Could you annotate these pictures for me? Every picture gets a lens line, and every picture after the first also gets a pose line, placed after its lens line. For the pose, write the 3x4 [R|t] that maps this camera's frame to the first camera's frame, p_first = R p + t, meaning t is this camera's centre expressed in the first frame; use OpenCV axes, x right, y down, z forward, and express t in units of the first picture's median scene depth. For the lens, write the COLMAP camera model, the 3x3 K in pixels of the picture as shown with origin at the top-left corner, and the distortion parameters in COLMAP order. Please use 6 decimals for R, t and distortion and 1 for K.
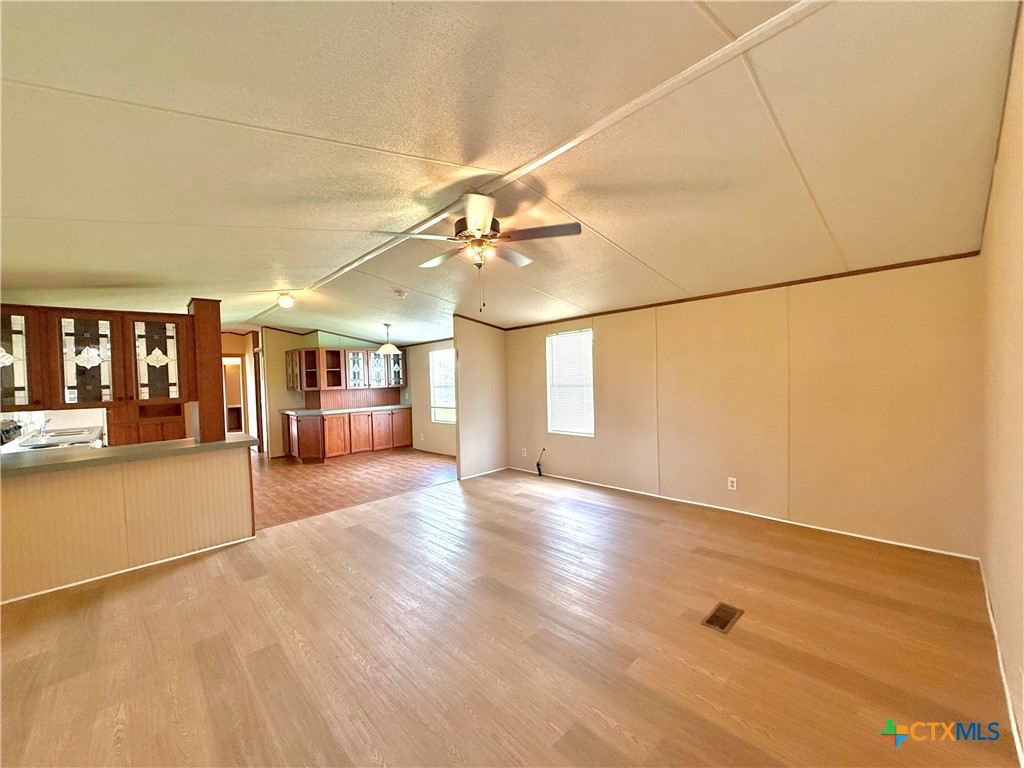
lens RADIAL K [[405.7, 0, 510.2], [0, 405.7, 385.4], [0, 0, 1]] dist [-0.001621, -0.000229]
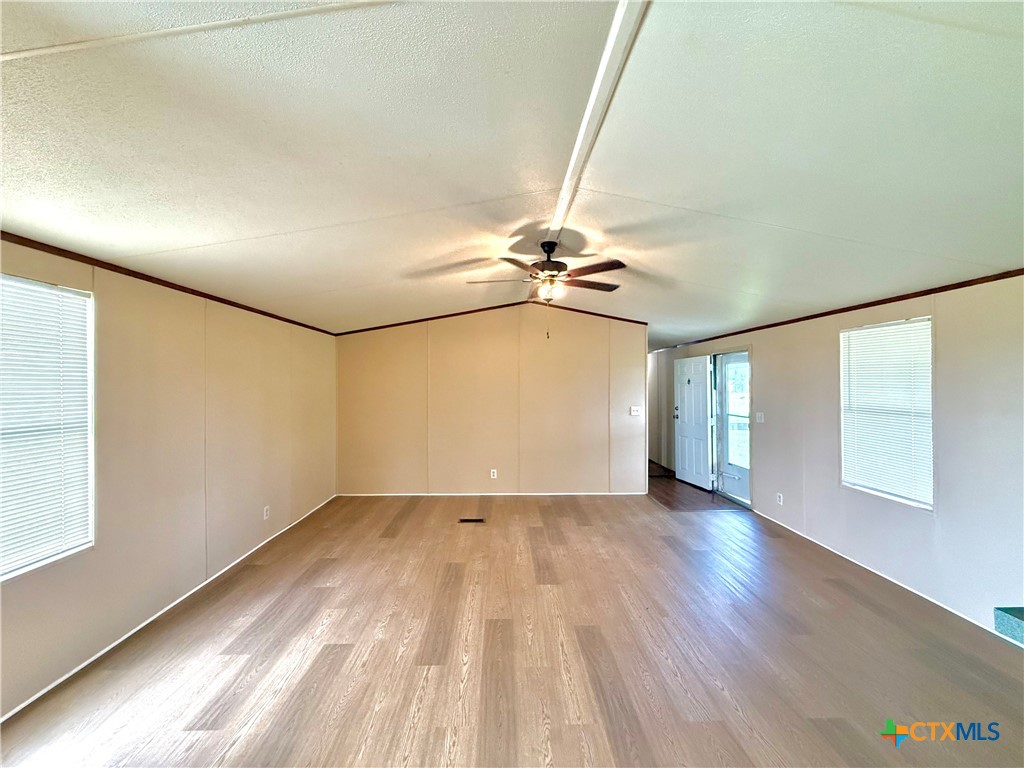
lens RADIAL K [[405.3, 0, 513.5], [0, 405.3, 389.5], [0, 0, 1]] dist [-0.001524, -0.000072]
pose [[-0.746121, 0.029954, 0.665136, -0.284944], [0.042156, 0.999108, 0.002295, -0.013027], [-0.664474, 0.029752, -0.746719, 0.714525]]
